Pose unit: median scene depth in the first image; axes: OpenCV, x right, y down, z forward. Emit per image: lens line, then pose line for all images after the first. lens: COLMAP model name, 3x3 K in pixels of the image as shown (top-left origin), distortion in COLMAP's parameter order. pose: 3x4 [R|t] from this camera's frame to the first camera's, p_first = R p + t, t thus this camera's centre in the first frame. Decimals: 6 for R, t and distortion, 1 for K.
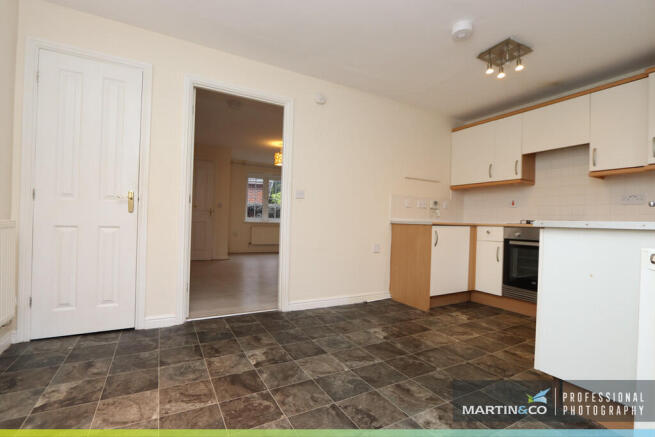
lens RADIAL K [[299.1, 0, 326.2], [0, 299.1, 218.9], [0, 0, 1]] dist [-0.015593, -0.000236]
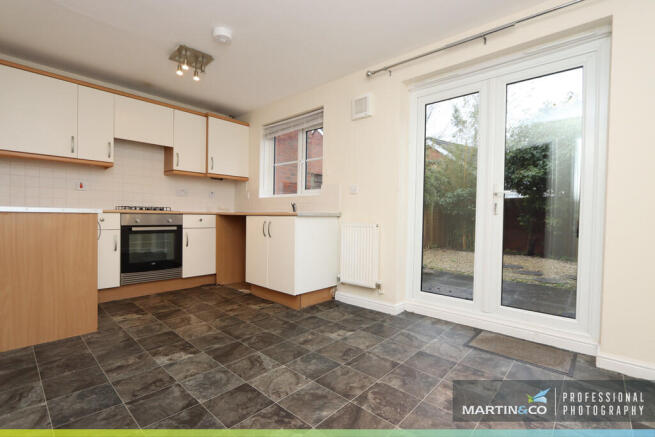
lens RADIAL K [[299.1, 0, 326.2], [0, 299.1, 218.5], [0, 0, 1]] dist [-0.015593, -0.000236]
pose [[-0.307619, -0.045152, 0.950438, -0.701621], [-0.031875, 0.998802, 0.037133, -0.018376], [-0.950975, -0.018872, -0.308690, 0.933937]]
